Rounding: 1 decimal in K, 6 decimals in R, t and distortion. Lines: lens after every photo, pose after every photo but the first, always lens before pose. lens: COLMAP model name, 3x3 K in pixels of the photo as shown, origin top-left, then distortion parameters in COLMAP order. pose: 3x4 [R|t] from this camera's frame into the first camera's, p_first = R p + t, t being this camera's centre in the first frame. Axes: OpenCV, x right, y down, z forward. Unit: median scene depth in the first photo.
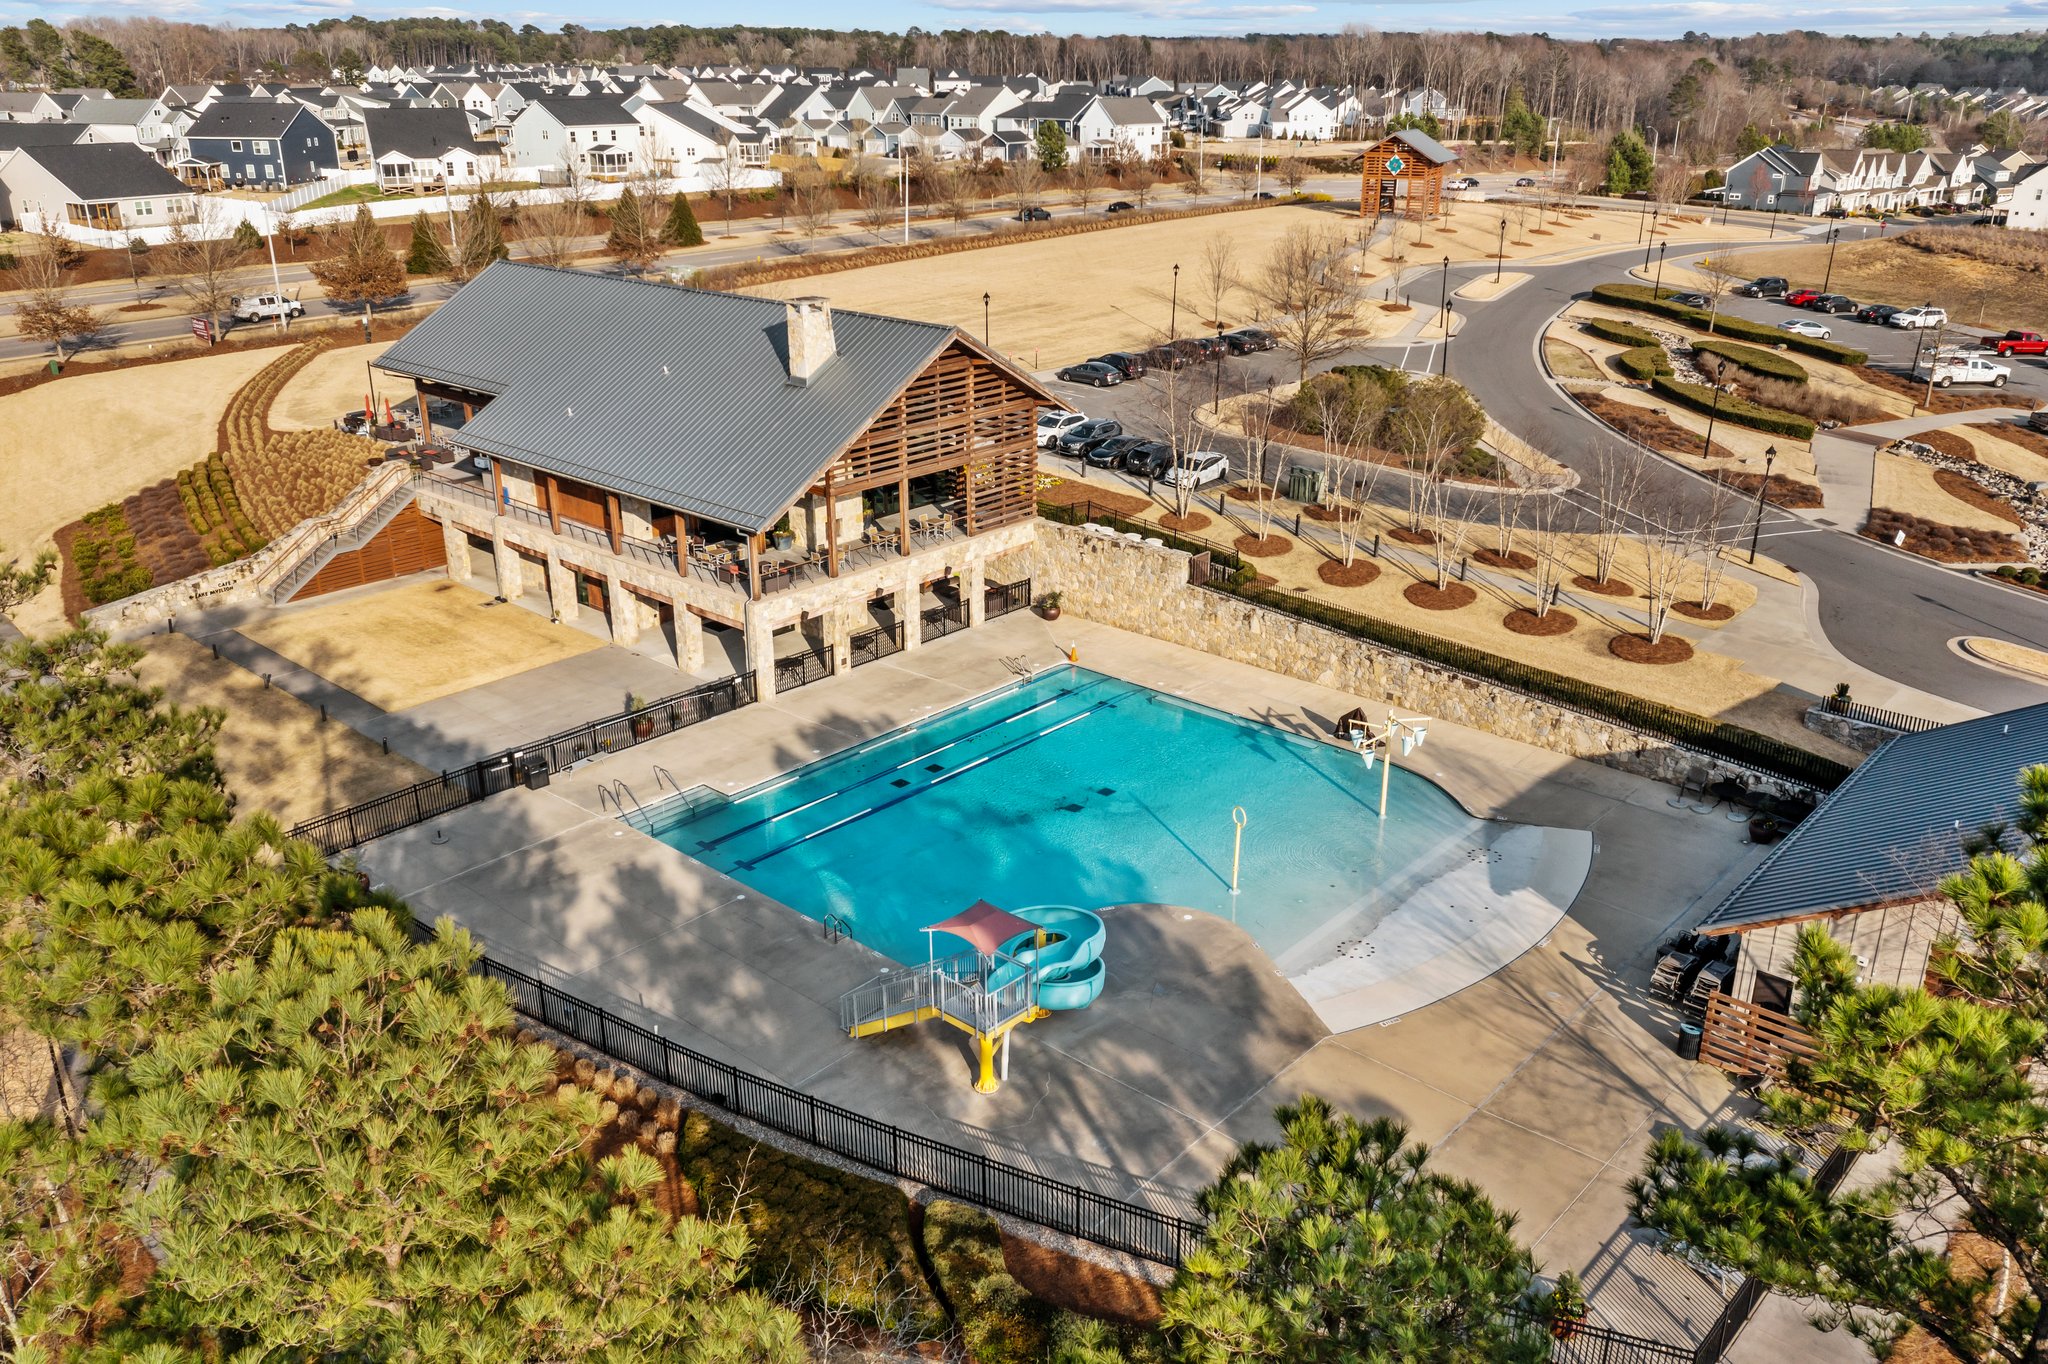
lens RADIAL K [[1600.5, 0, 1030.0], [0, 1600.5, 681.8], [0, 0, 1]] dist [0.000220, -0.003480]
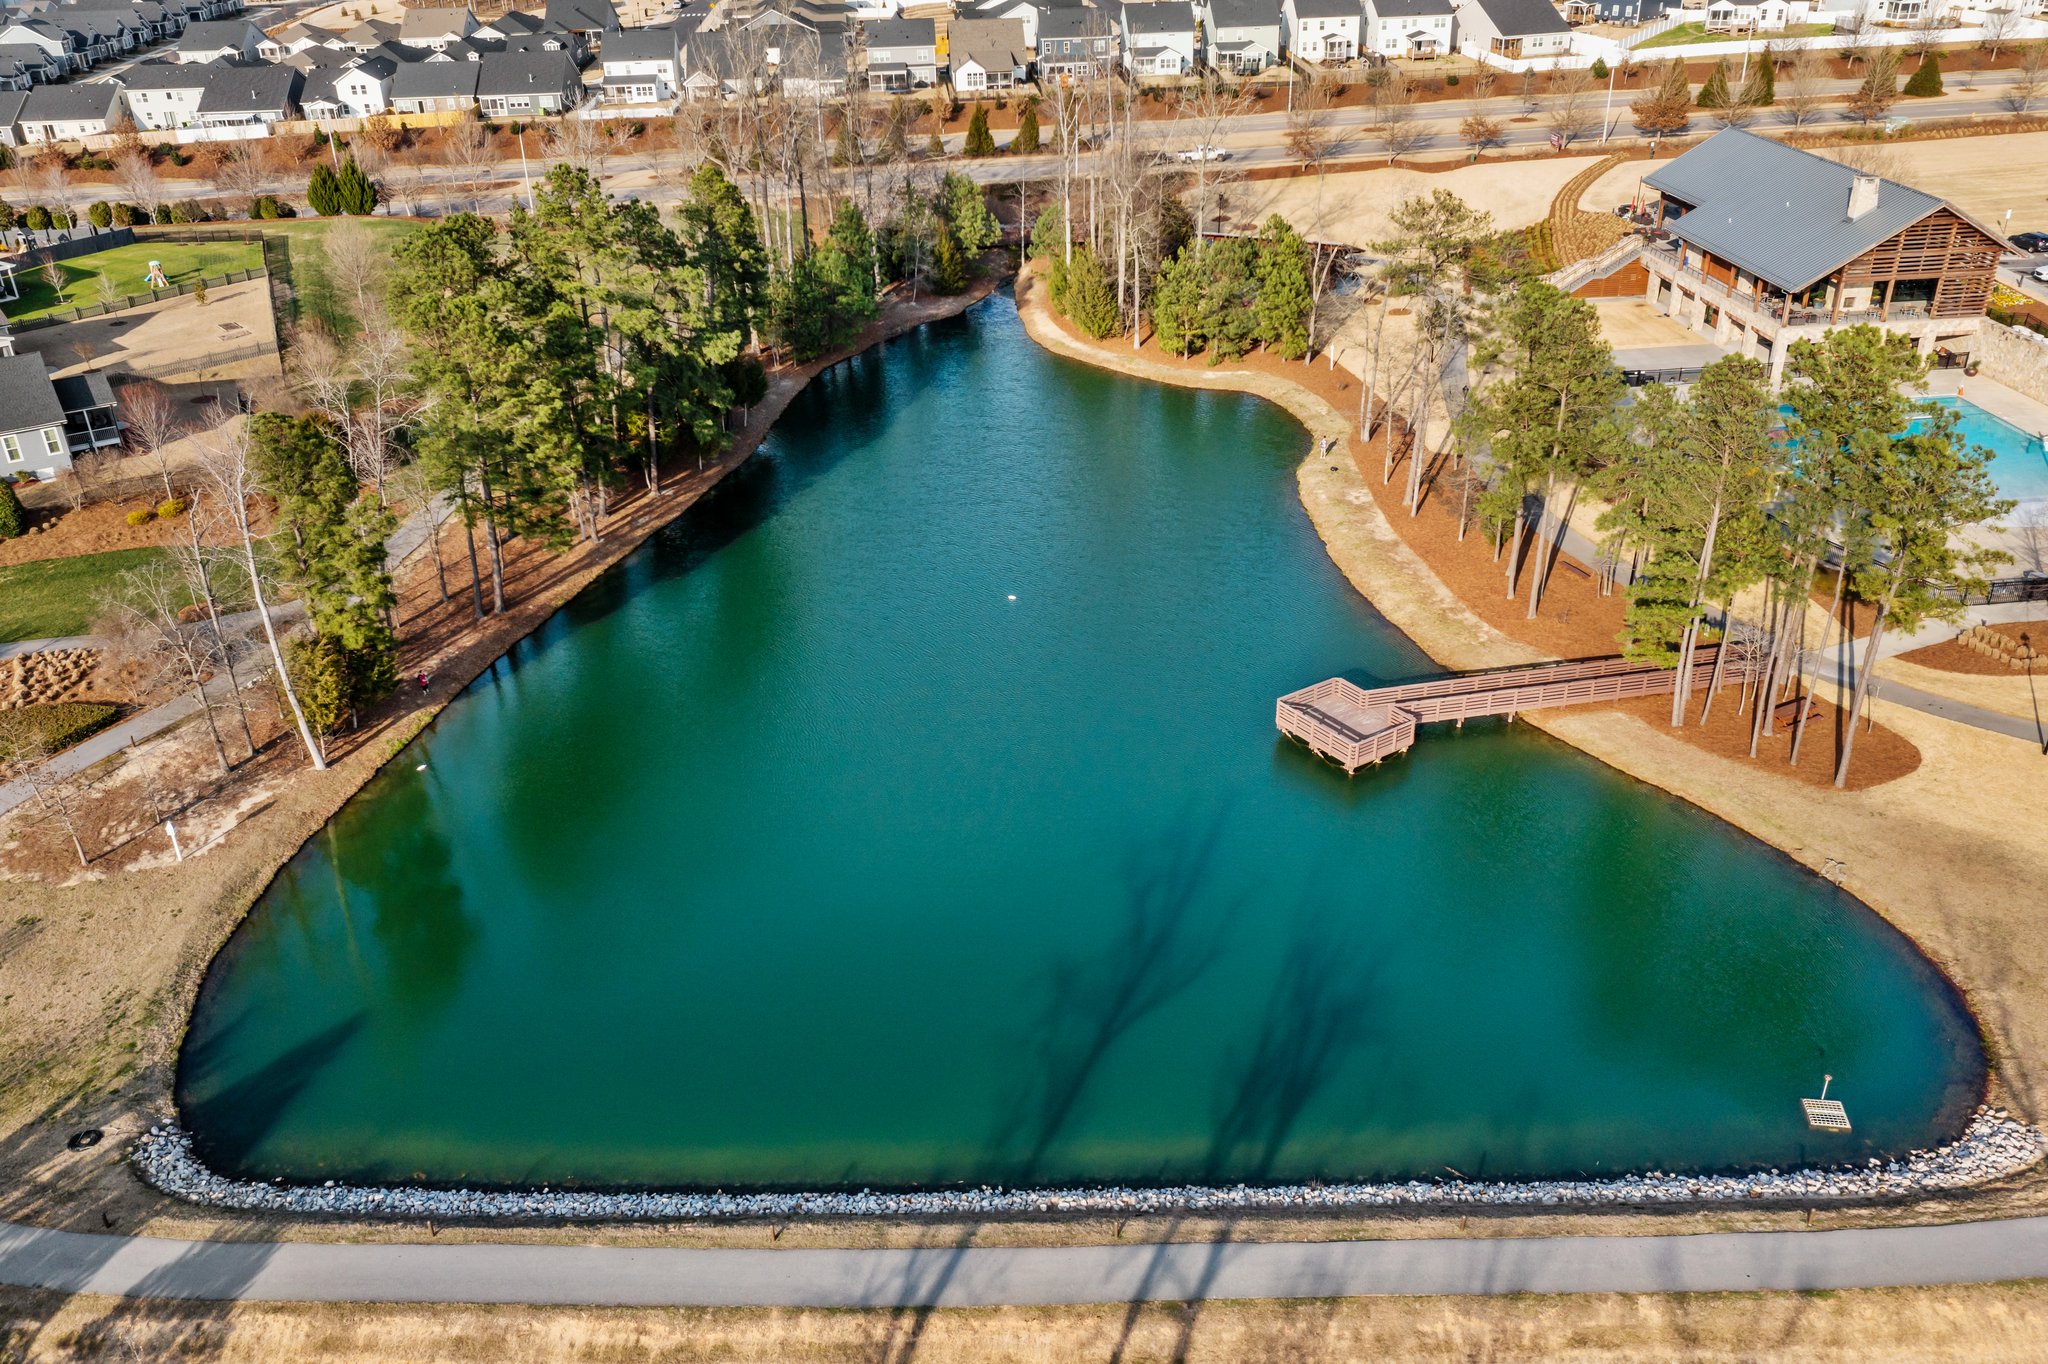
lens RADIAL K [[1600.5, 0, 1025.6], [0, 1600.5, 689.7], [0, 0, 1]] dist [0.000220, -0.003480]
pose [[0.724595, 0.305097, -0.617962, 0.394231], [-0.219287, 0.952136, 0.212958, 0.123206], [0.653357, -0.018797, 0.756817, -0.871288]]
